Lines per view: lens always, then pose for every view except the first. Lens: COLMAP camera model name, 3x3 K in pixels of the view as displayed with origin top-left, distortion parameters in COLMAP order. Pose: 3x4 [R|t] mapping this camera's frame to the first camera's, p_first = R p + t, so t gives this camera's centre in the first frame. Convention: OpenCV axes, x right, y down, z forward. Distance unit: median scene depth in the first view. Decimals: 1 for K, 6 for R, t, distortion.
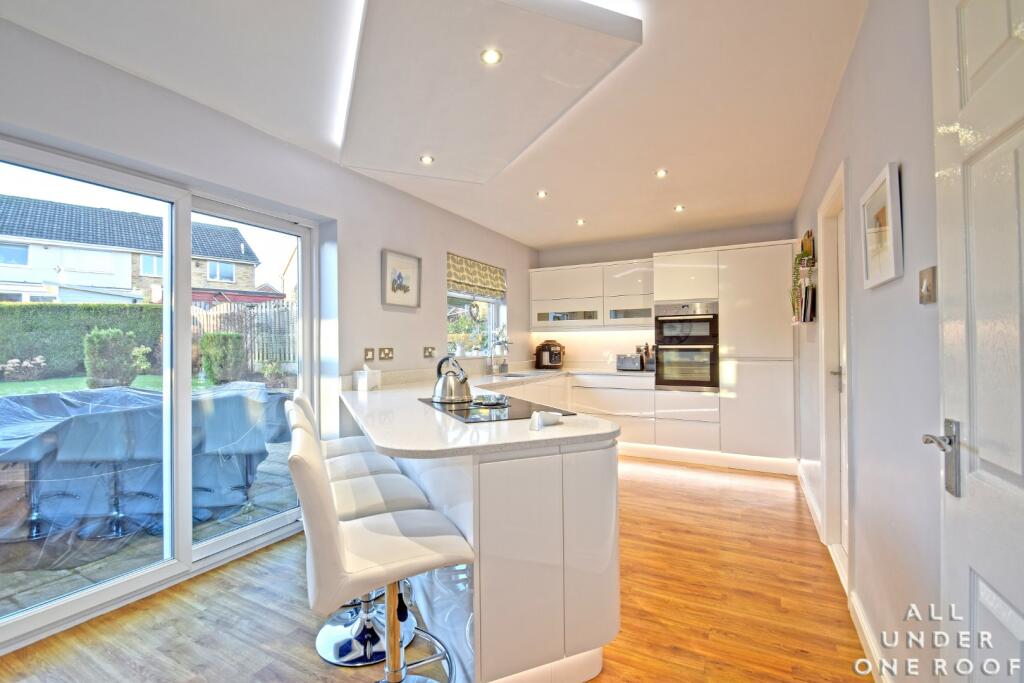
lens RADIAL K [[452.0, 0, 488.5], [0, 452.0, 343.2], [0, 0, 1]] dist [-0.002996, -0.000505]
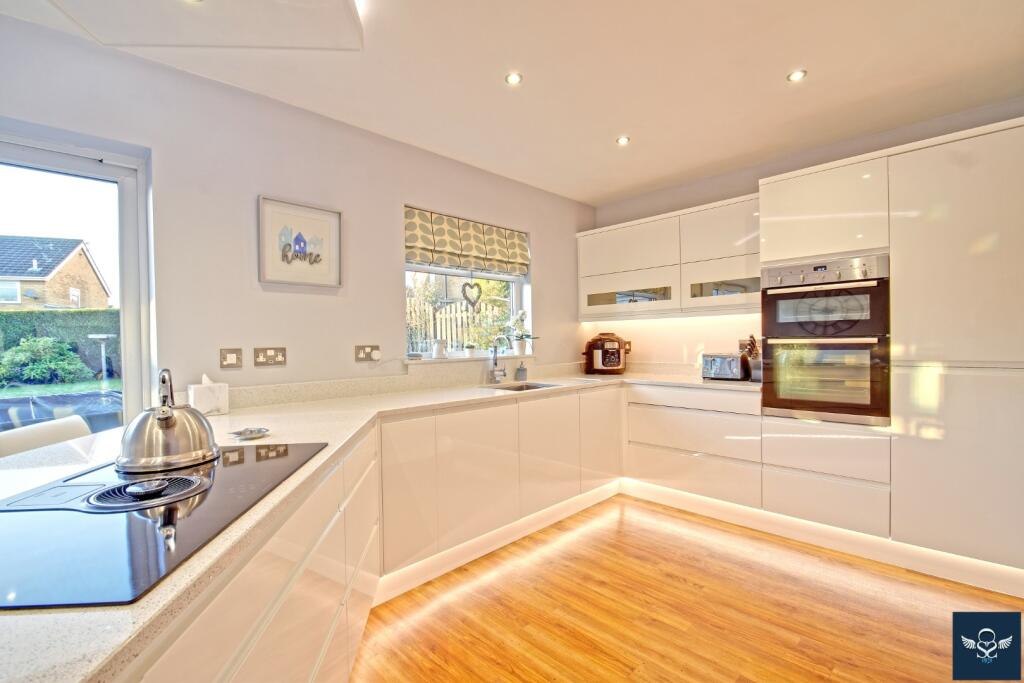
lens RADIAL K [[454.2, 0, 491.8], [0, 454.2, 346.7], [0, 0, 1]] dist [0.000399, 0.000035]
pose [[0.958853, -0.006399, -0.283832, 0.199139], [0.011486, 0.999802, 0.016262, 0.001307], [0.283671, -0.018853, 0.958736, 0.335089]]
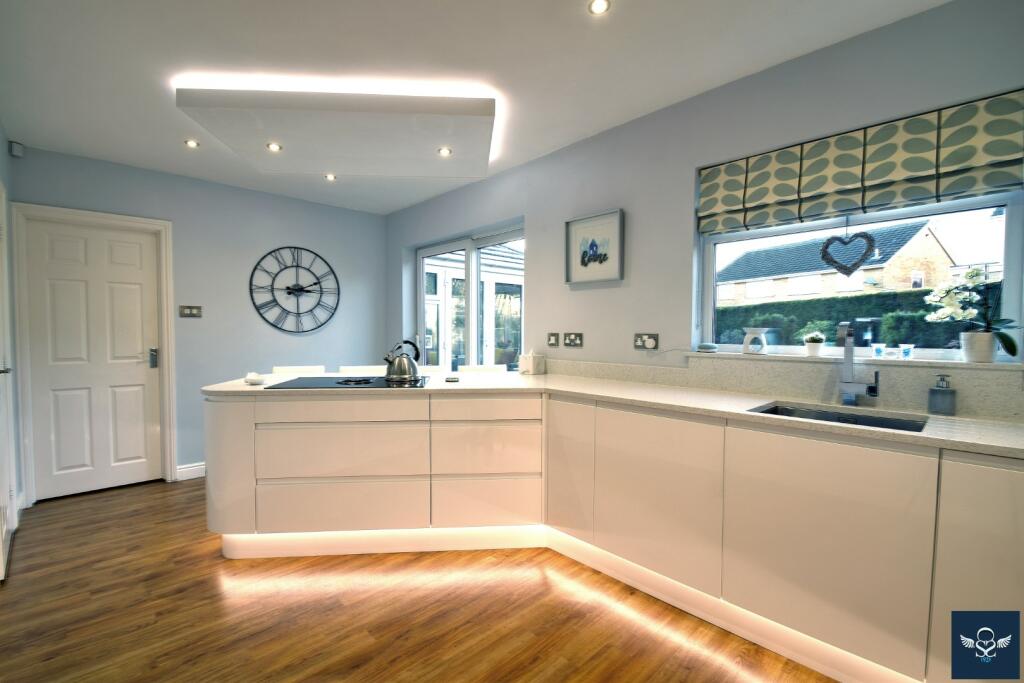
lens RADIAL K [[452.0, 0, 488.5], [0, 452.0, 343.2], [0, 0, 1]] dist [-0.002996, -0.000505]
pose [[-0.319294, 0.032696, -0.947092, 0.483949], [0.003506, 0.999439, 0.033321, 0.000122], [0.947649, 0.007319, -0.319229, 0.825217]]
